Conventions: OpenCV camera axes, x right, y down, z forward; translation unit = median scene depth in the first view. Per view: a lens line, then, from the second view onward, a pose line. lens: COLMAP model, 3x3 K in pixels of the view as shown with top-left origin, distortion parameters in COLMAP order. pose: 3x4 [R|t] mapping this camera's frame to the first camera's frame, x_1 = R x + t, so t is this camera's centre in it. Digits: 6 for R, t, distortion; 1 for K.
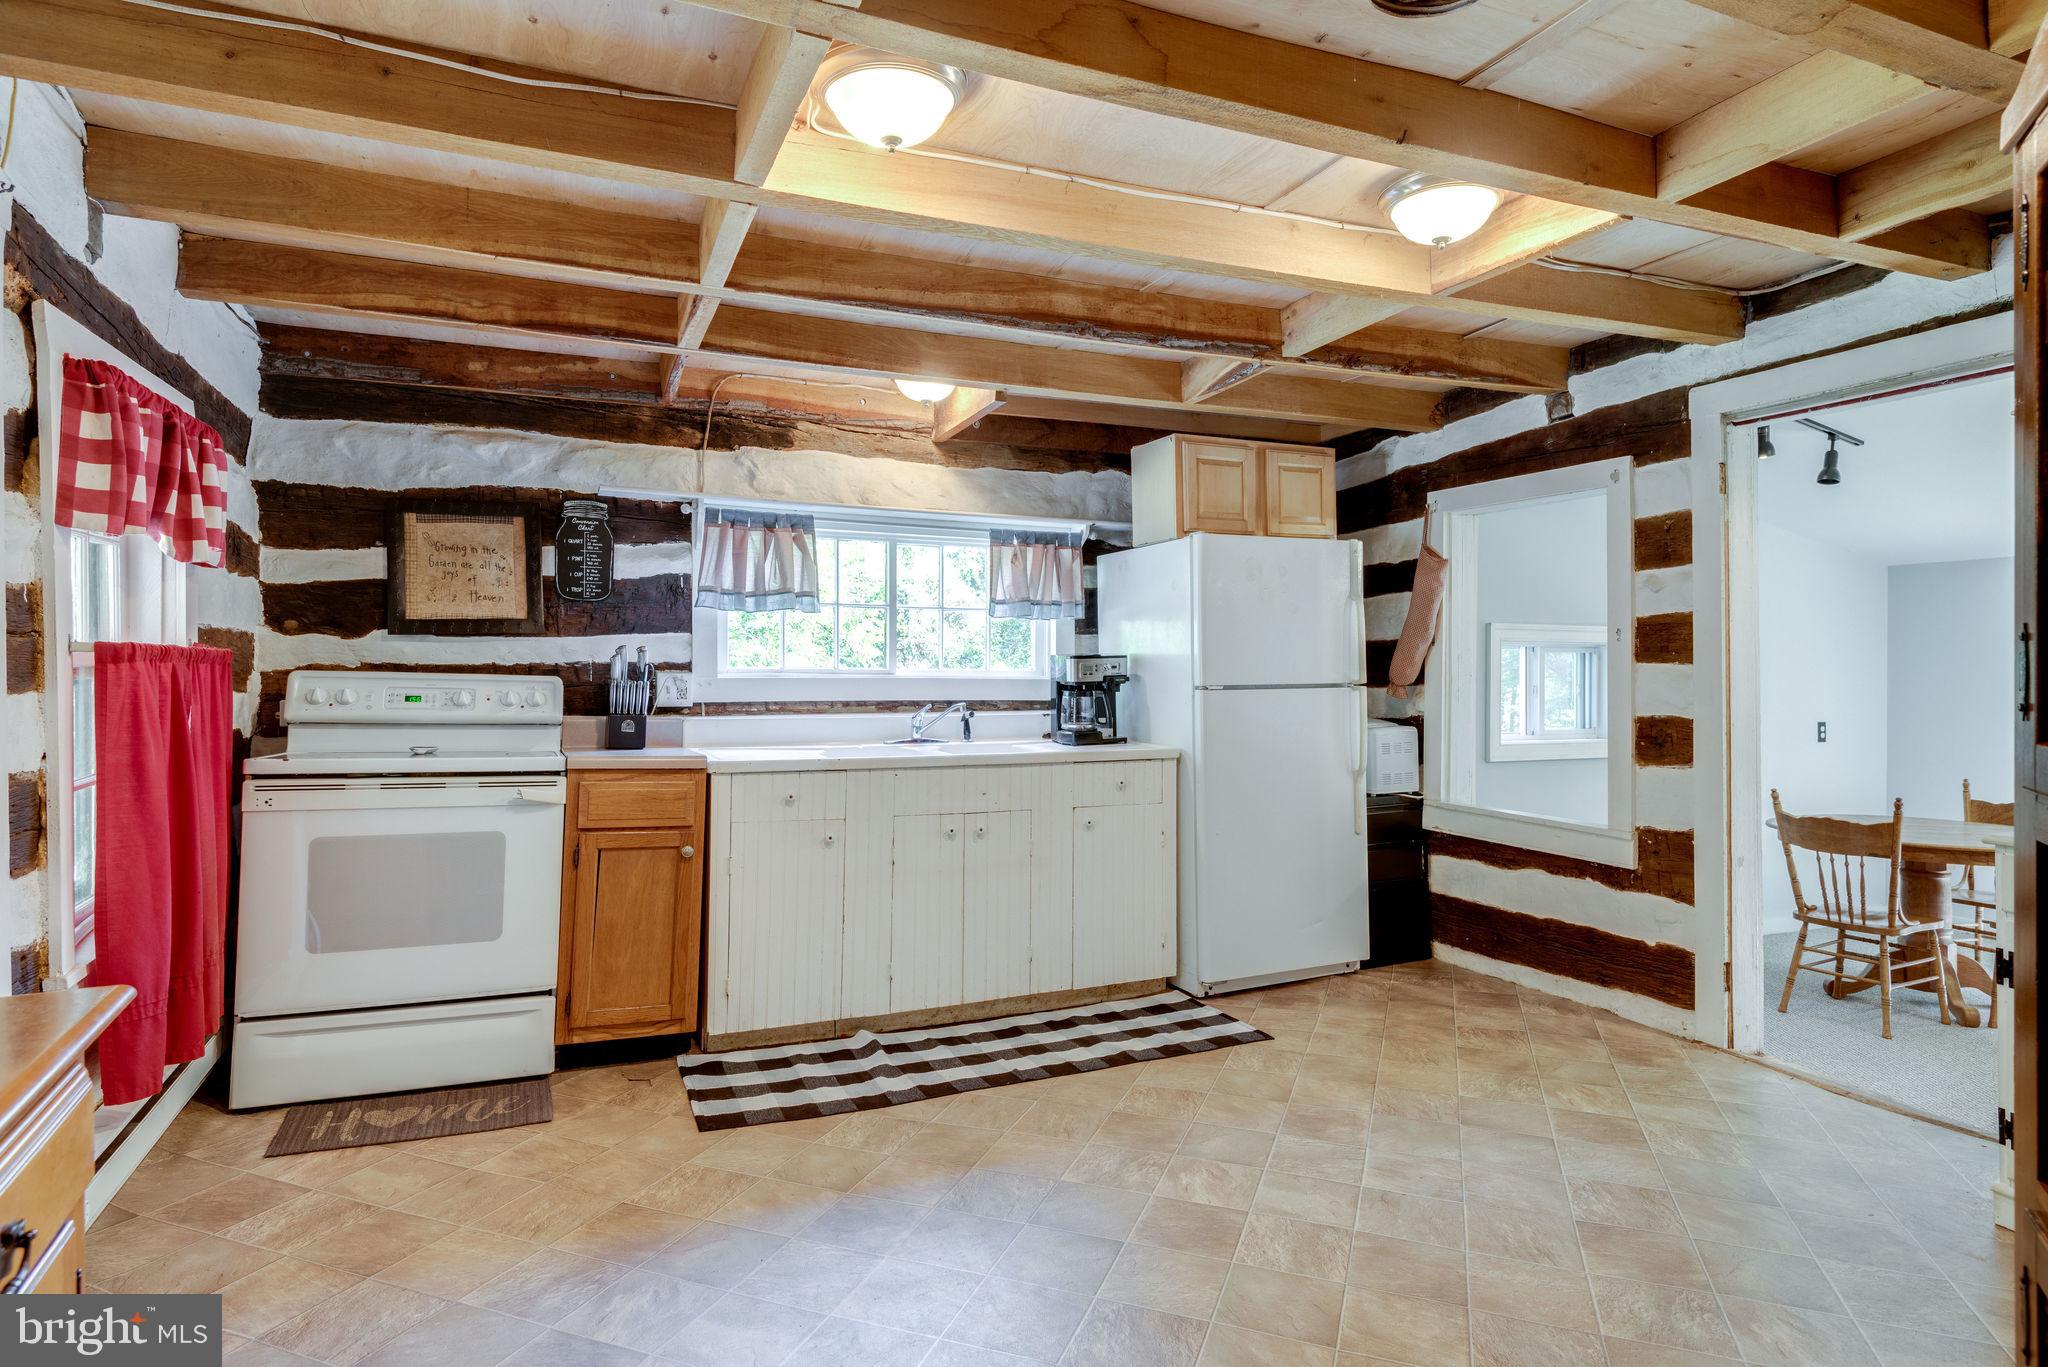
lens RADIAL K [[1080.4, 0, 1022.7], [0, 1080.4, 664.1], [0, 0, 1]] dist [0.028855, -0.016337]
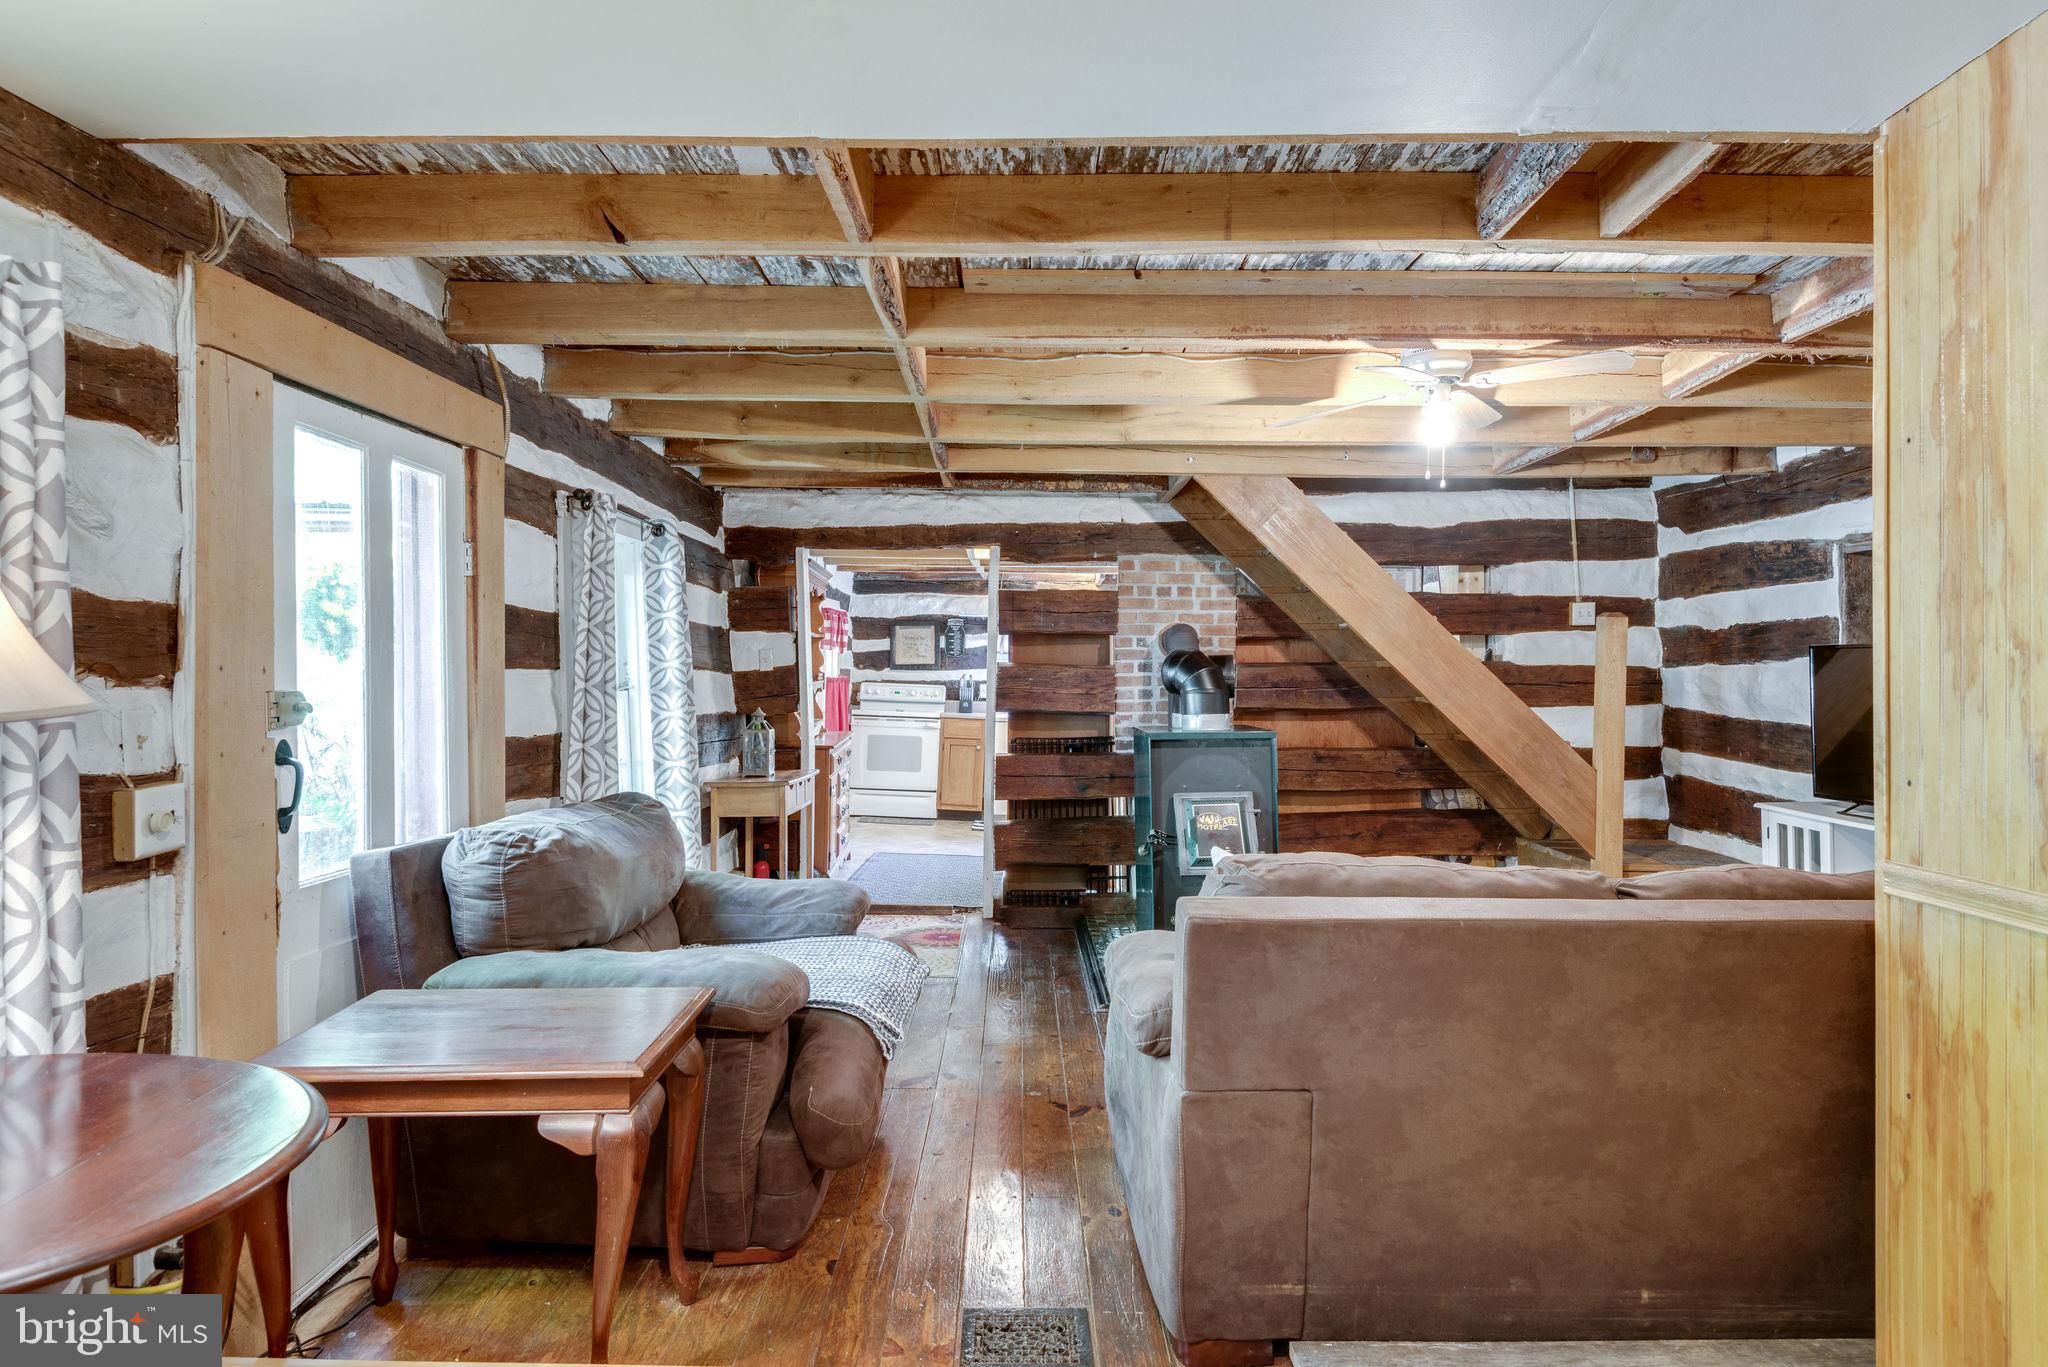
lens RADIAL K [[1100.9, 0, 1034.5], [0, 1100.9, 671.8], [0, 0, 1]] dist [-0.001242, -0.000433]
pose [[0.919688, 0.008657, -0.392555, 0.842297], [-0.006233, 0.999953, 0.007450, -0.044038], [0.392601, -0.004405, 0.919698, -1.412280]]
